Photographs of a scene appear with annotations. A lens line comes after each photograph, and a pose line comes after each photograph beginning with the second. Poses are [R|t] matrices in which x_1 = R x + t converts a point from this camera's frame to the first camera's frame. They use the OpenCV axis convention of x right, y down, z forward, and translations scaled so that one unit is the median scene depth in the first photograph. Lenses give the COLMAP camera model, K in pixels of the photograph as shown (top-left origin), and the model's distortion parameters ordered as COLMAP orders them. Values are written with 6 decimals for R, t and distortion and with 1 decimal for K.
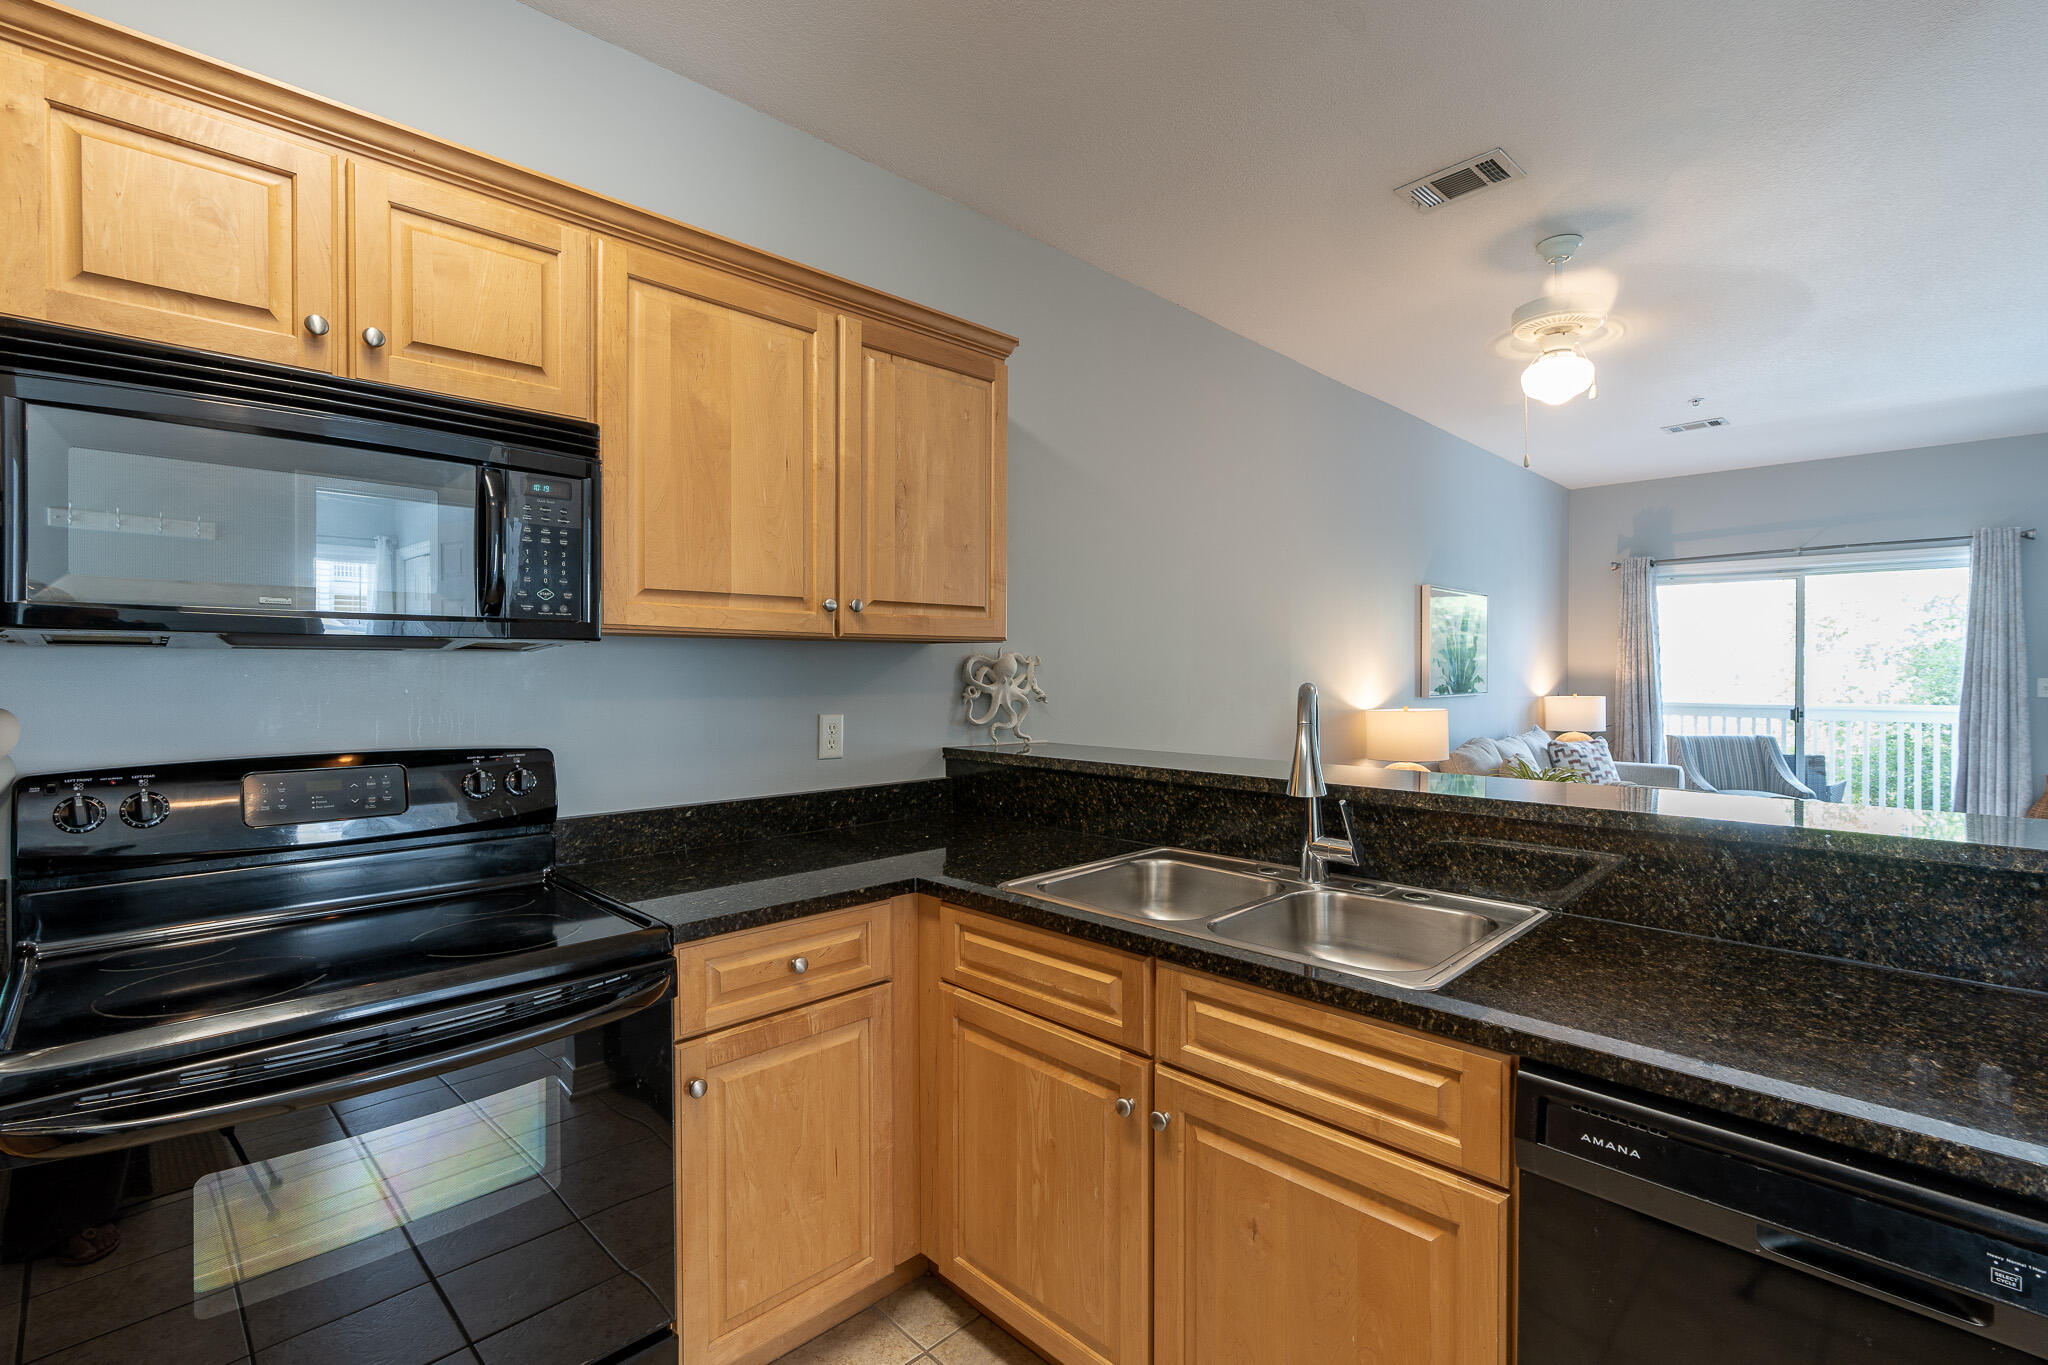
lens RADIAL K [[918.6, 0, 1029.7], [0, 918.6, 675.4], [0, 0, 1]] dist [-0.013207, 0.005103]
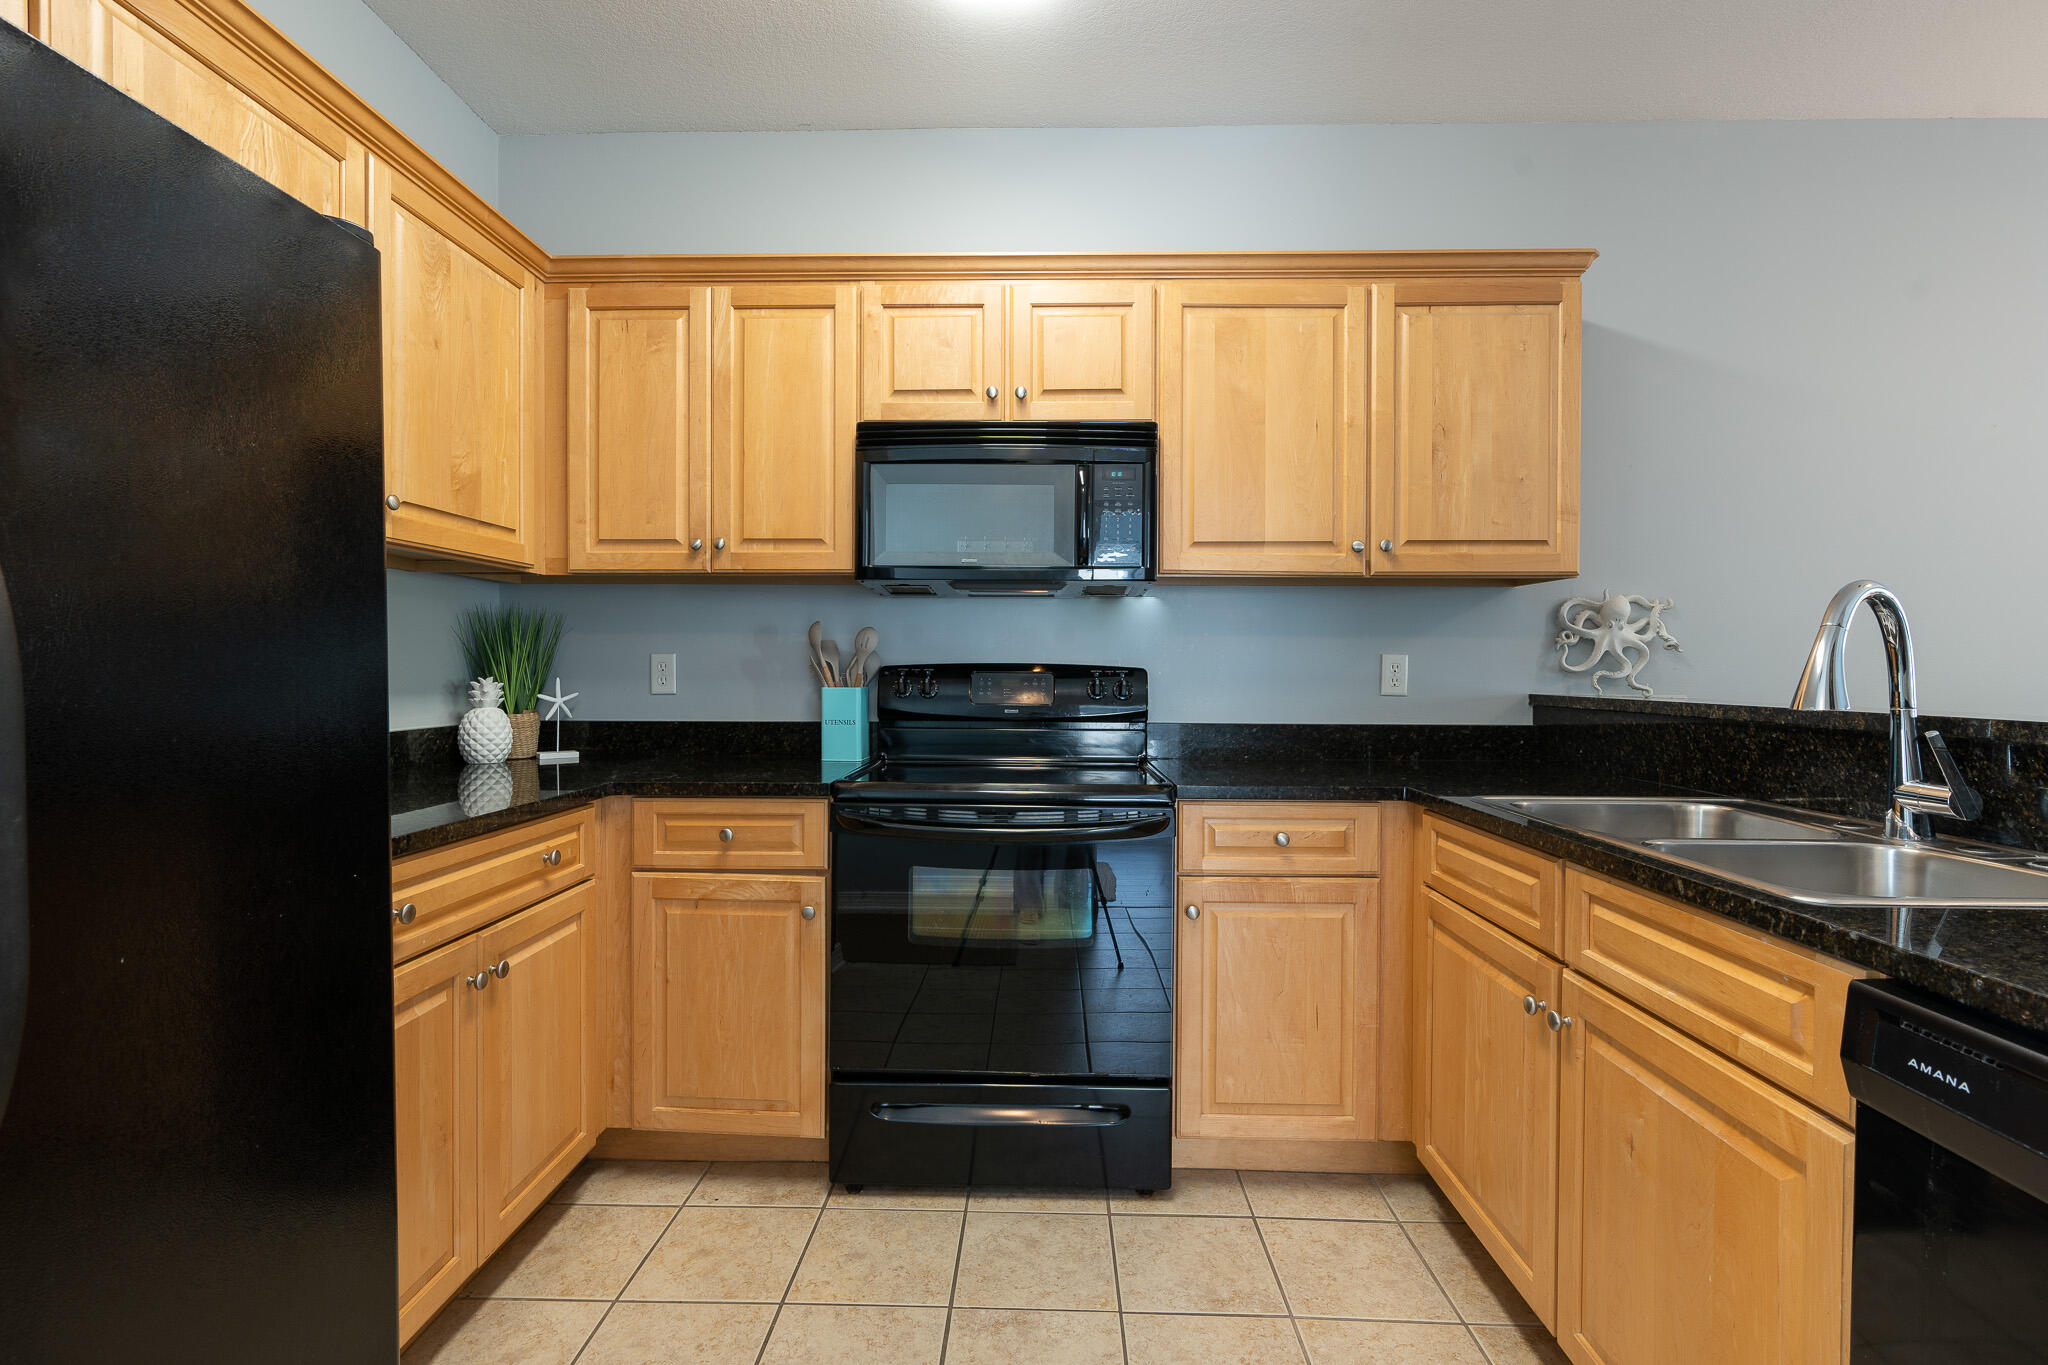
lens RADIAL K [[918.6, 0, 1025.8], [0, 918.6, 676.1], [0, 0, 1]] dist [-0.013207, 0.005103]
pose [[0.690056, 0.010263, -0.723683, 0.348634], [-0.010966, 0.999933, 0.003724, 0.090755], [0.723673, 0.005366, 0.690123, -0.070495]]
